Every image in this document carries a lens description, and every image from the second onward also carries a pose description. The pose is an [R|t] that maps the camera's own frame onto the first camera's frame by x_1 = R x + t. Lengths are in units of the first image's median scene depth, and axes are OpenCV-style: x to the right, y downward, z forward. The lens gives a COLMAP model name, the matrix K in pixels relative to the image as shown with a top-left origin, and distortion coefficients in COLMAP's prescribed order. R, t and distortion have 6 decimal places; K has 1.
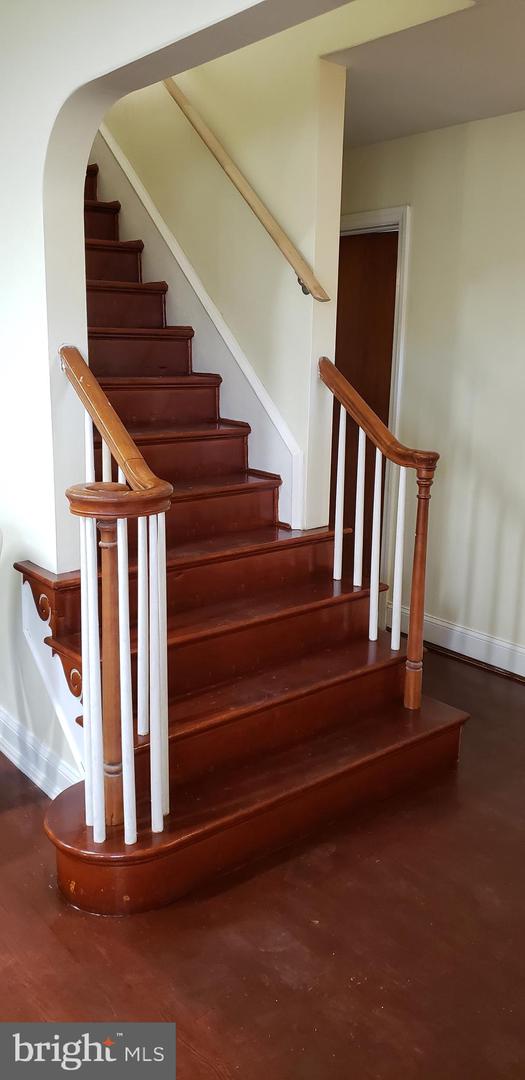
lens RADIAL K [[825.1, 0, 262.5], [0, 825.1, 540.0], [0, 0, 1]] dist [0.128465, -0.285318]
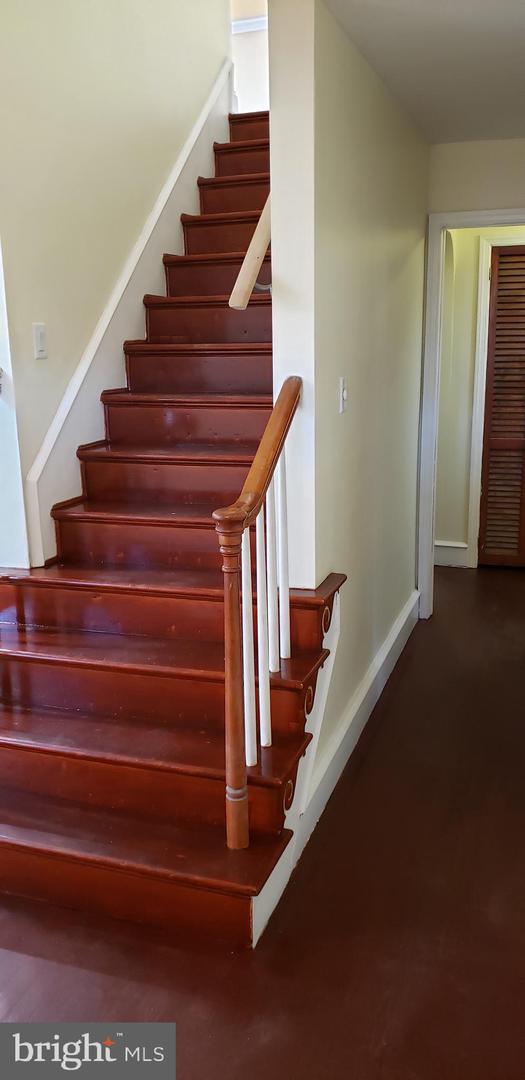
lens RADIAL K [[825.1, 0, 262.5], [0, 825.1, 540.0], [0, 0, 1]] dist [0.128465, -0.285318]
pose [[0.521297, 0.172899, -0.835677, 0.823913], [-0.165053, 0.981197, 0.100046, -0.157394], [0.837262, 0.085777, 0.540033, 0.626214]]
